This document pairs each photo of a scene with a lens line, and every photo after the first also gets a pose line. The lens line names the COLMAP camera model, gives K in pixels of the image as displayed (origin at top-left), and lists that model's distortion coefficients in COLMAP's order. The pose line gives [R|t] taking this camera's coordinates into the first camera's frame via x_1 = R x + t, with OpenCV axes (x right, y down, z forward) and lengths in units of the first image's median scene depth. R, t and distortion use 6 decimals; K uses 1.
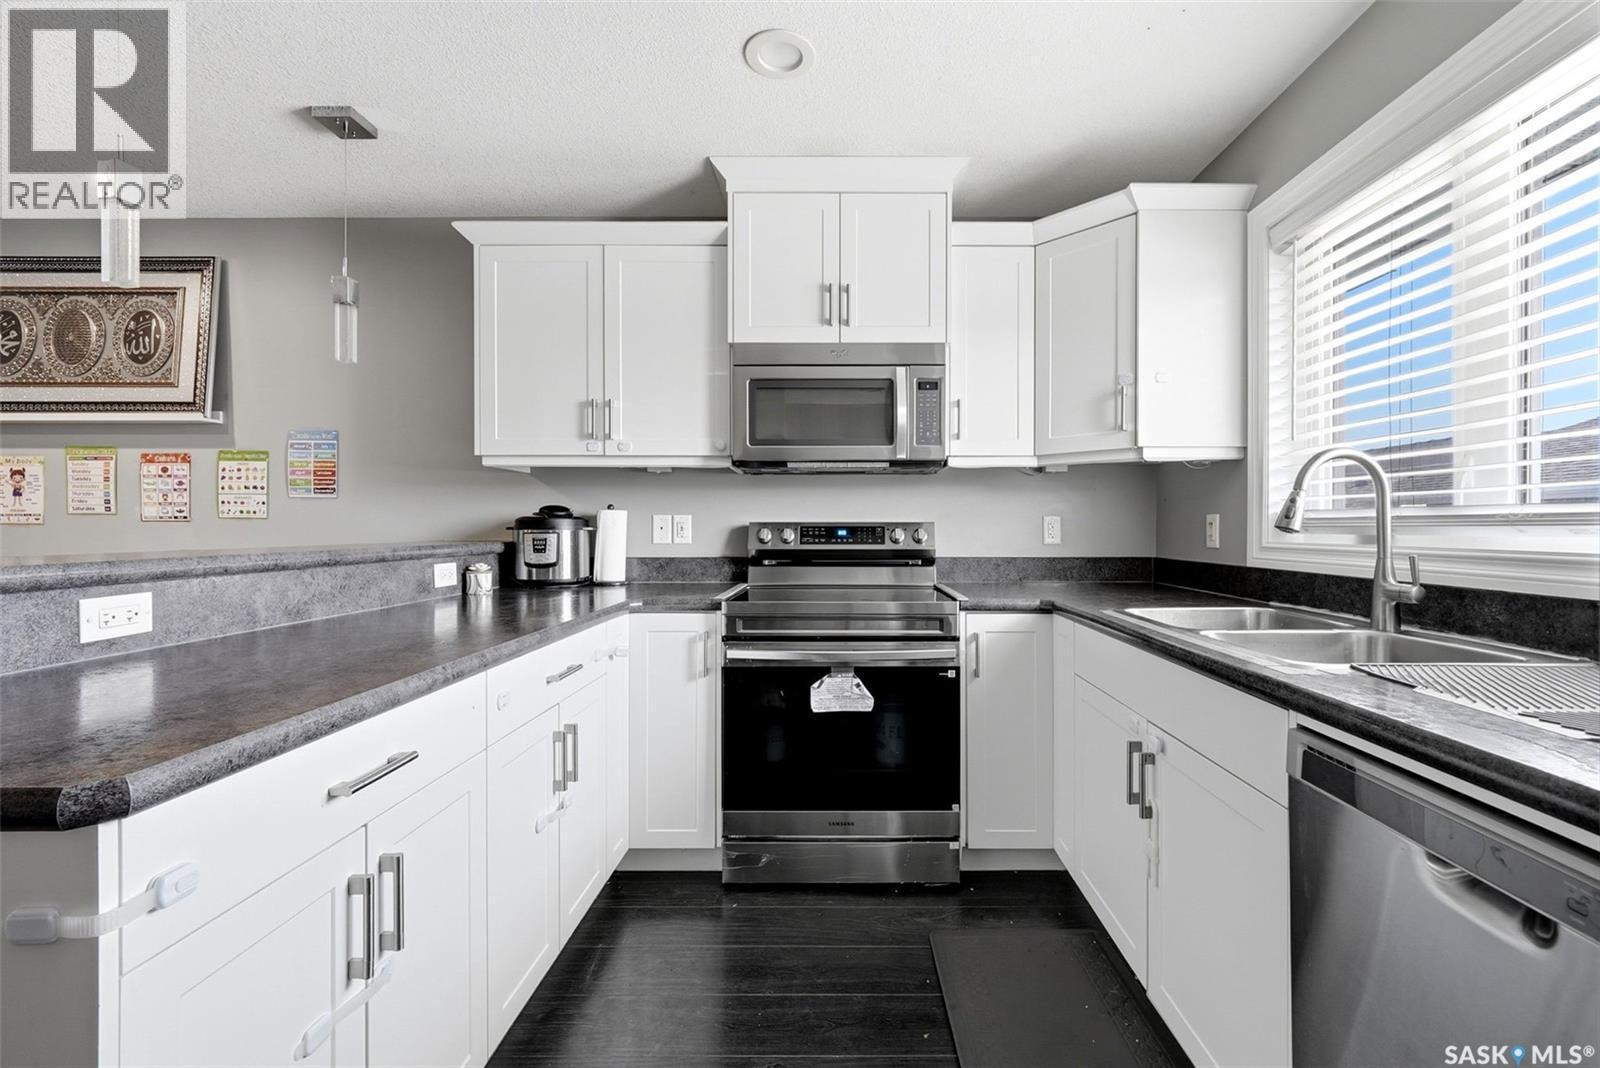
lens RADIAL K [[658.0, 0, 834.2], [0, 658.0, 527.2], [0, 0, 1]] dist [-0.000619, -0.000061]
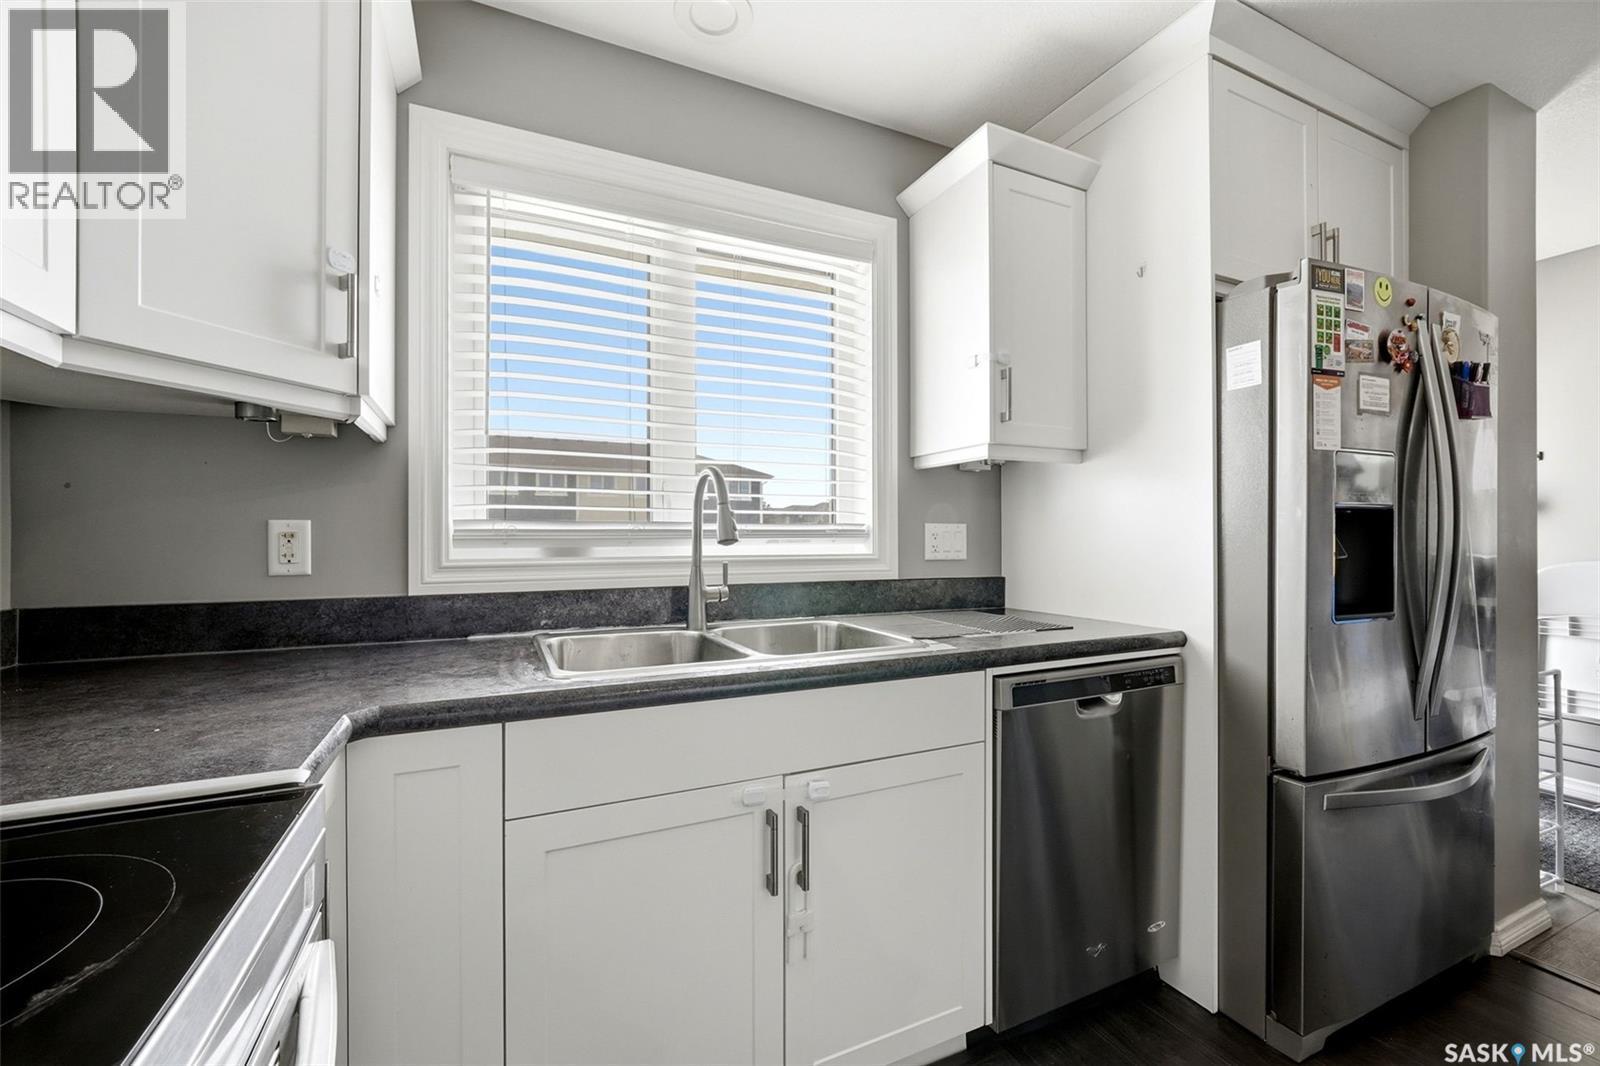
lens RADIAL K [[658.0, 0, 802.4], [0, 658.0, 537.0], [0, 0, 1]] dist [-0.000619, -0.000061]
pose [[-0.421080, 0.002038, 0.907021, -0.249248], [0.003670, 0.999993, -0.000543, -0.002956], [-0.907016, 0.003101, -0.421085, 1.151288]]
